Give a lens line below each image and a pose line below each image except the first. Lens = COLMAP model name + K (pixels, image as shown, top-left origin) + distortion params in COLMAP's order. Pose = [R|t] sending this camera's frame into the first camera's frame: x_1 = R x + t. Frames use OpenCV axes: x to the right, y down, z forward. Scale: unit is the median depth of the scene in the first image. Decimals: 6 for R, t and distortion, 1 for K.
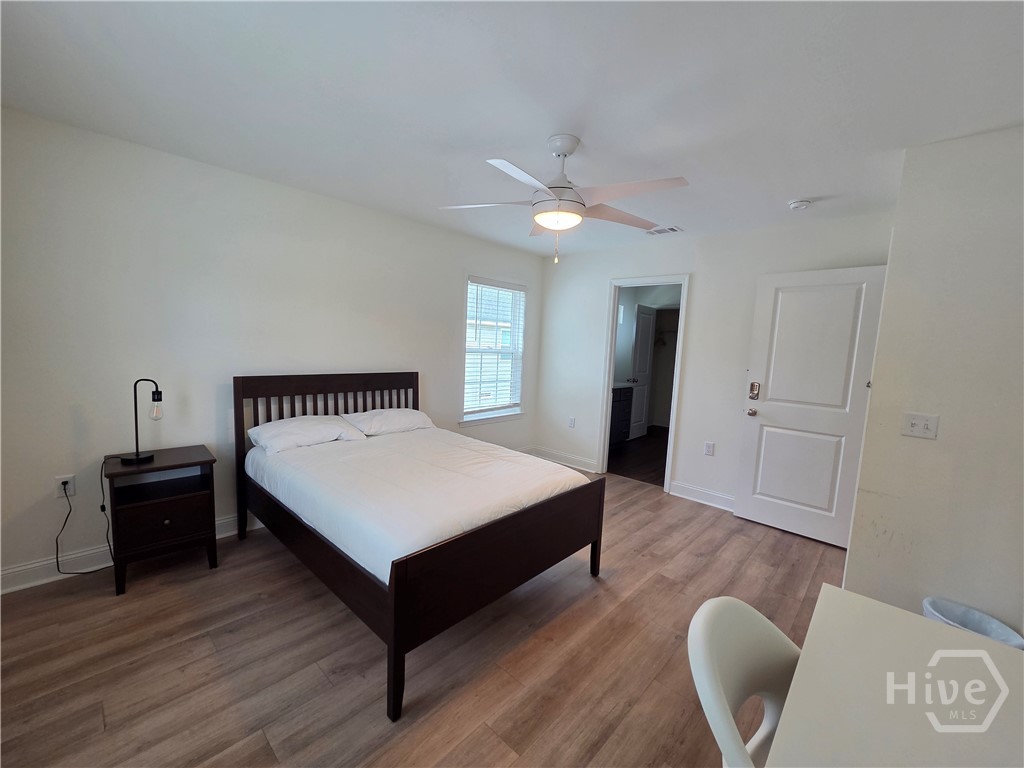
lens RADIAL K [[417.8, 0, 507.9], [0, 417.8, 386.8], [0, 0, 1]] dist [0.009226, 0.000217]
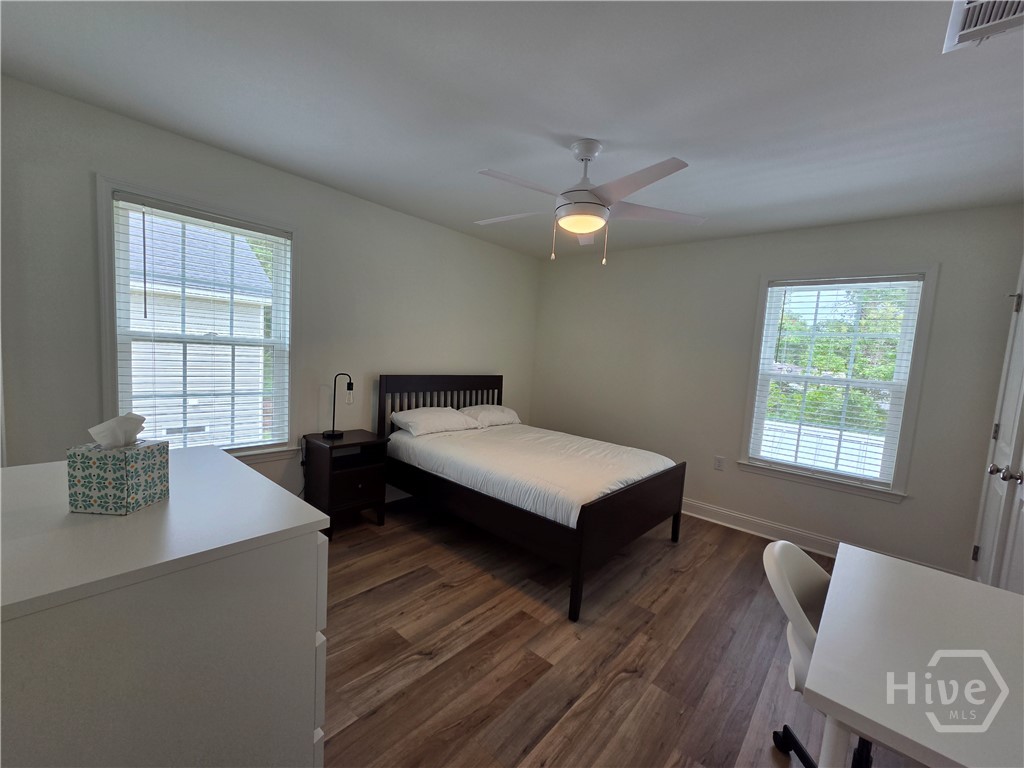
lens RADIAL K [[417.8, 0, 502.7], [0, 417.8, 382.8], [0, 0, 1]] dist [0.009226, 0.000217]
pose [[0.999572, 0.028063, 0.008302, -0.262758], [-0.027844, 0.999289, -0.025413, 0.020096], [-0.009009, 0.025171, 0.999643, -0.190559]]
